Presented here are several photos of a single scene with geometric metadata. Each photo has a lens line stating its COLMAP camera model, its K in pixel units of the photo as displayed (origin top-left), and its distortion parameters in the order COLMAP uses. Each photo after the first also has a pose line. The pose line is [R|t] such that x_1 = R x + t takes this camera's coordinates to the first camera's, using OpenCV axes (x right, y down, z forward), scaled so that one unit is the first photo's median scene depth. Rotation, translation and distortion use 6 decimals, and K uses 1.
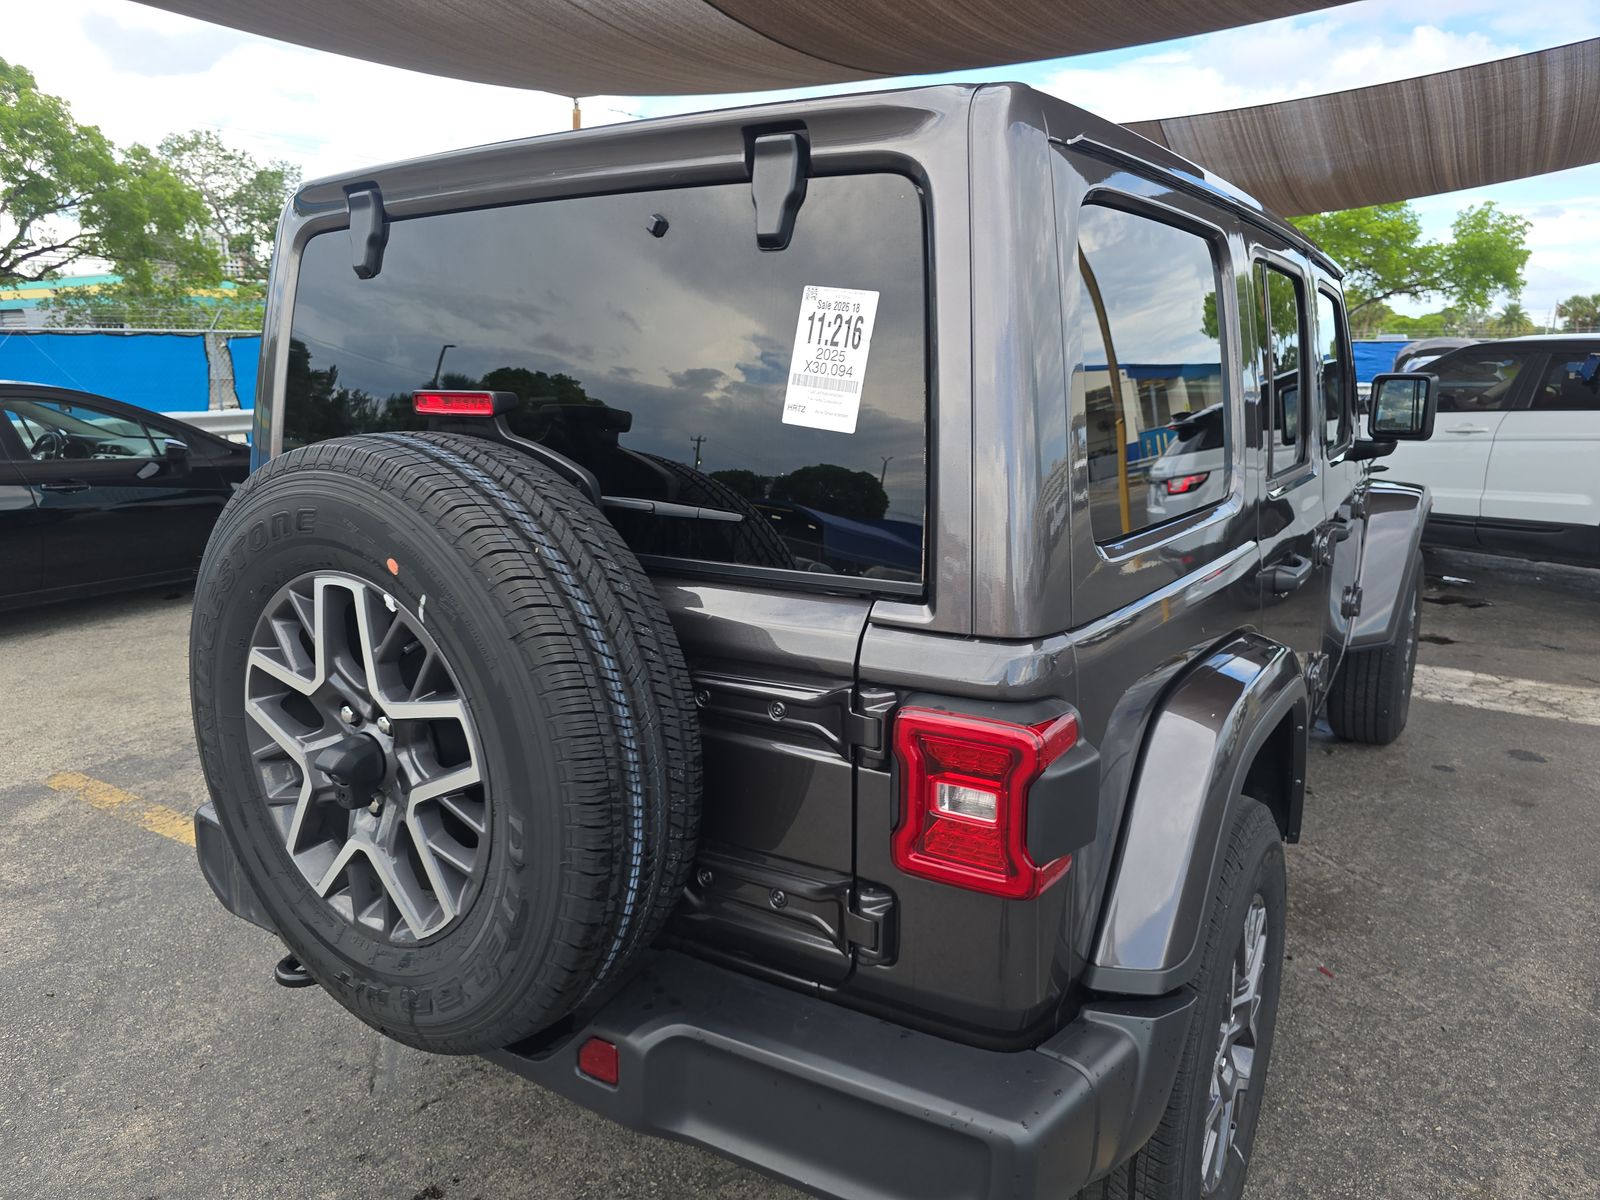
lens RADIAL K [[1103.9, 0, 807.1], [0, 1103.9, 604.3], [0, 0, 1]] dist [0.018500, -0.022836]
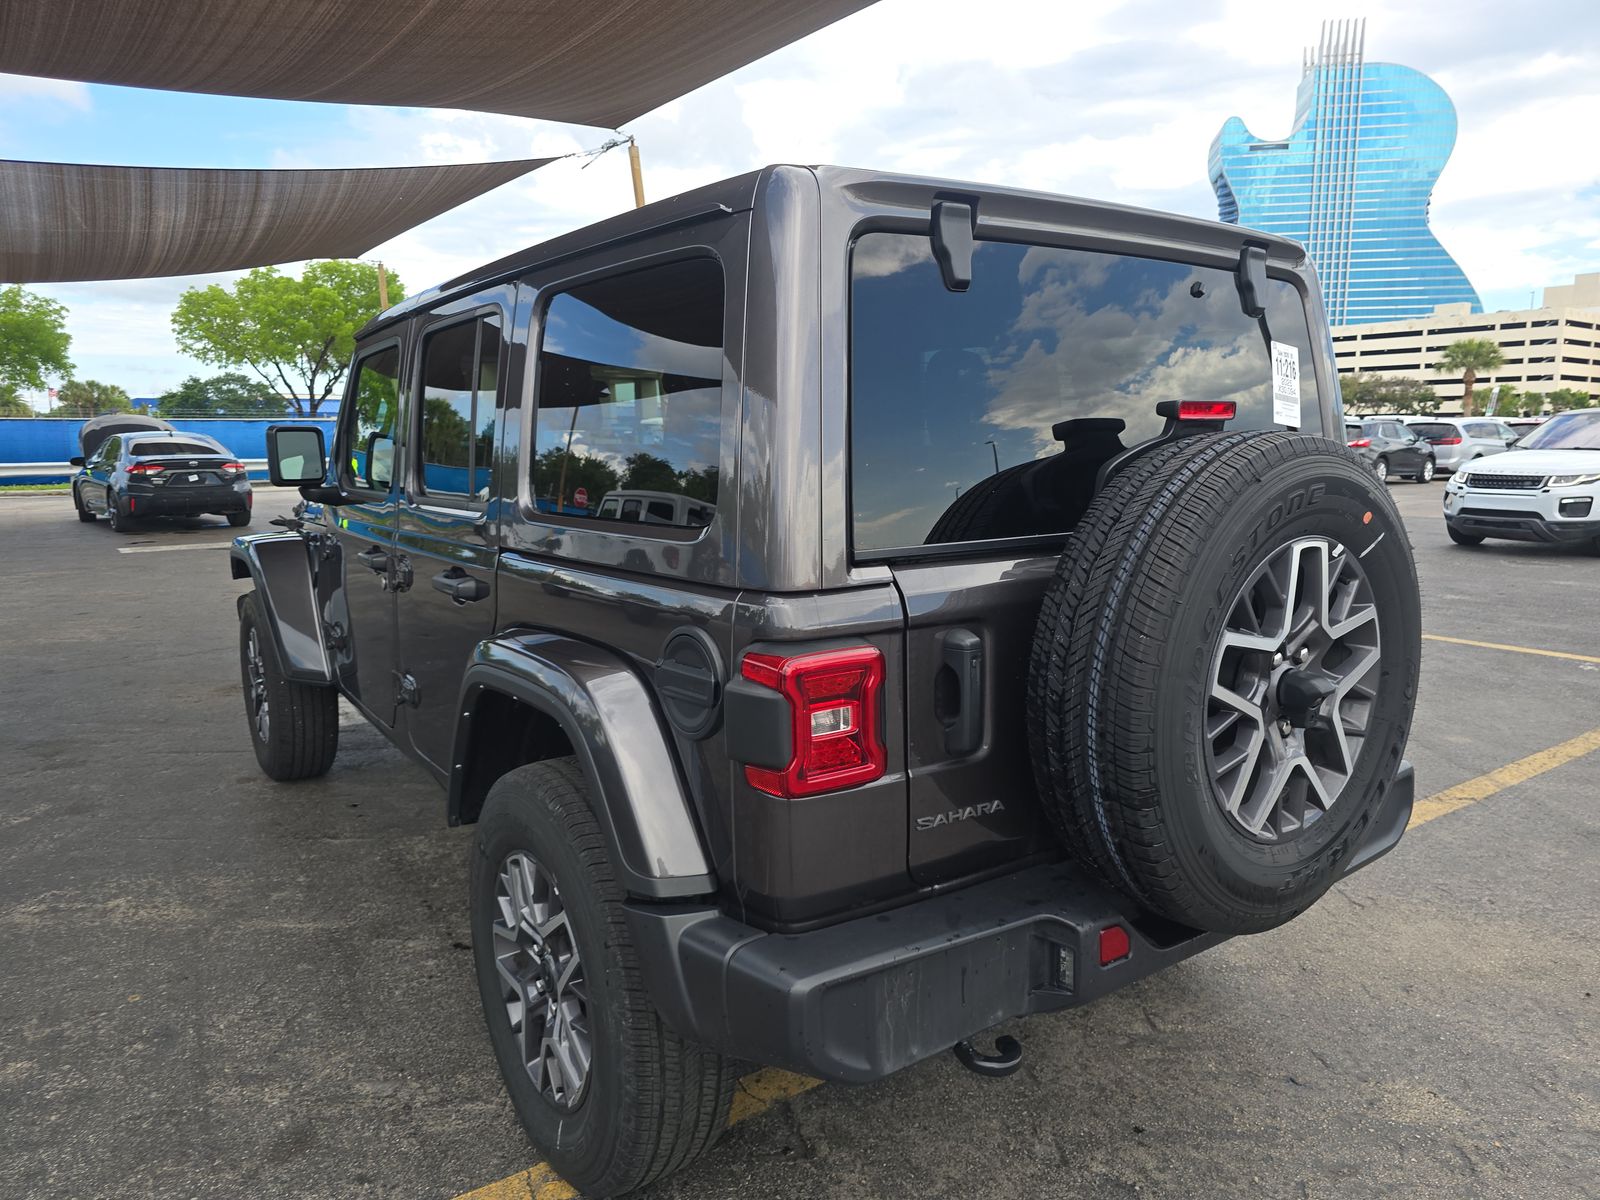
lens RADIAL K [[1103.9, 0, 800.0], [0, 1103.9, 605.4], [0, 0, 1]] dist [0.018500, -0.022836]
pose [[0.374296, -0.143160, 0.916192, -1.846811], [0.208986, 0.975616, 0.067067, -0.161463], [-0.903453, 0.166369, 0.395087, 1.058238]]
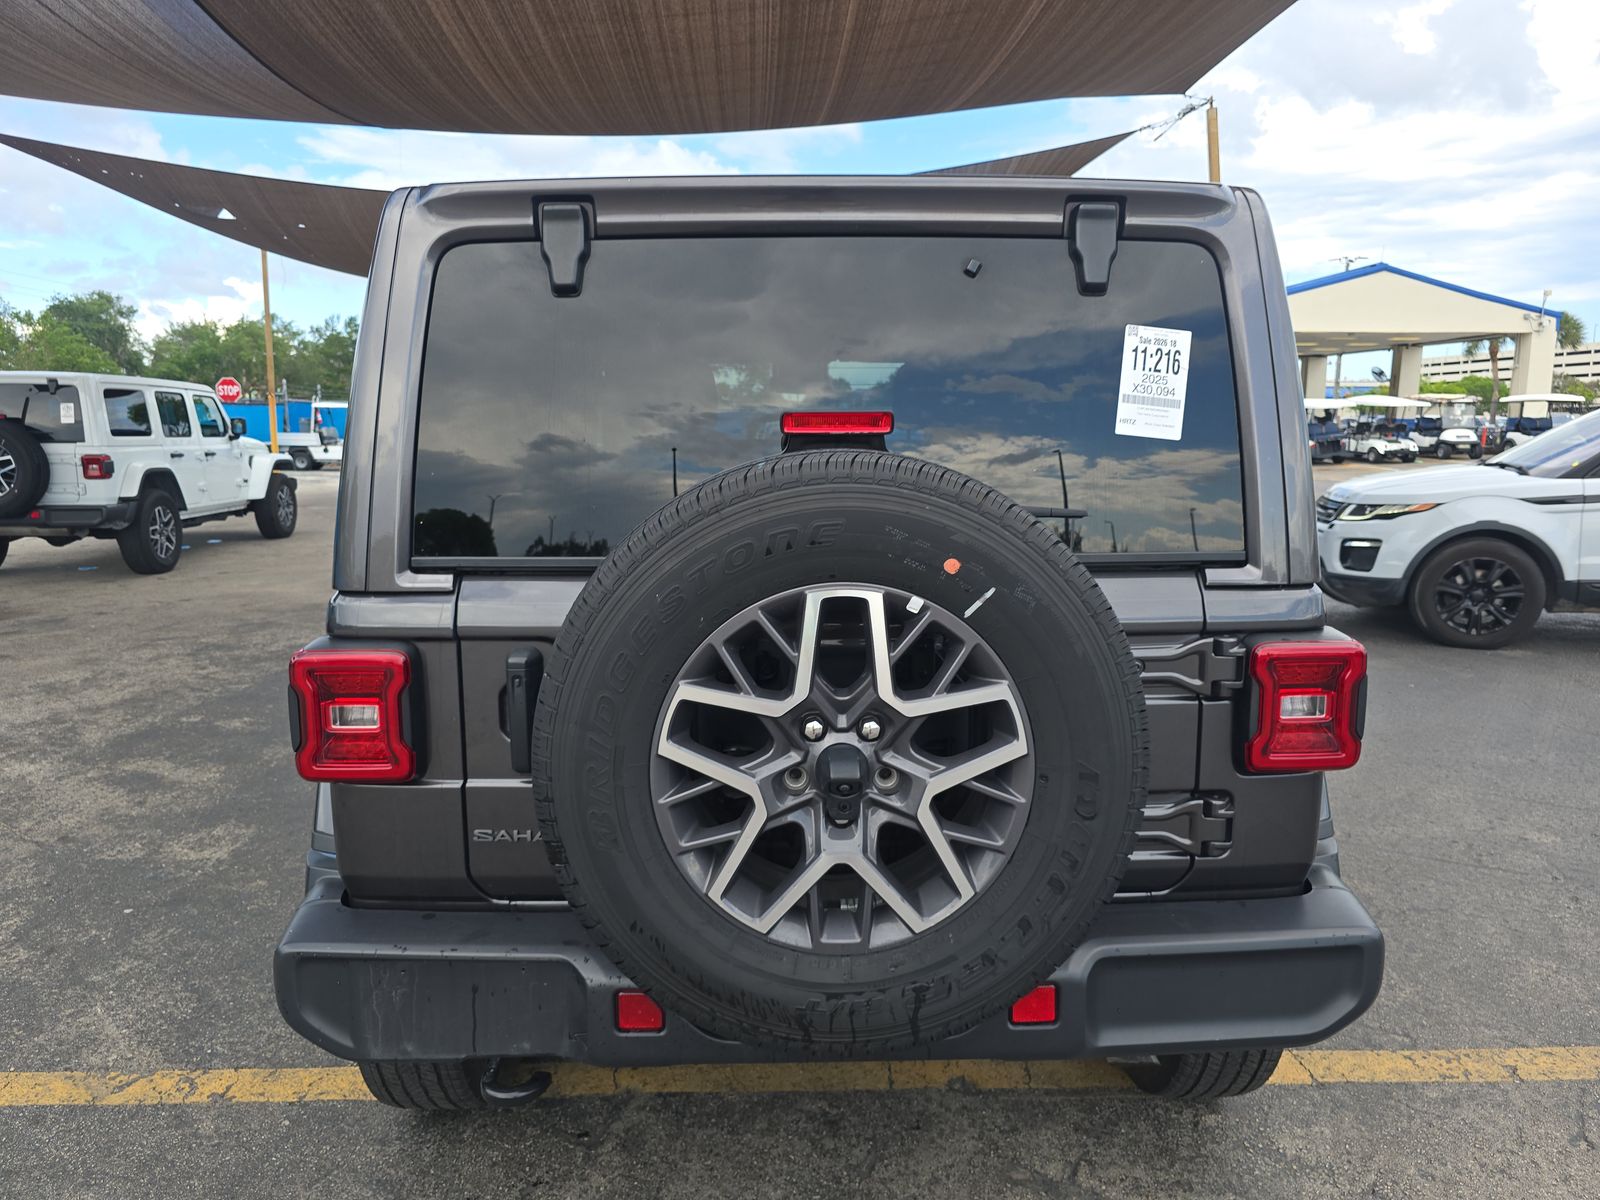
lens RADIAL K [[1103.9, 0, 786.3], [0, 1103.9, 605.2], [0, 0, 1]] dist [0.018500, -0.022836]
pose [[0.829994, -0.091593, 0.550200, -1.042357], [0.121029, 0.992497, -0.017353, 0.002037], [-0.544483, 0.080993, 0.834852, 0.190441]]
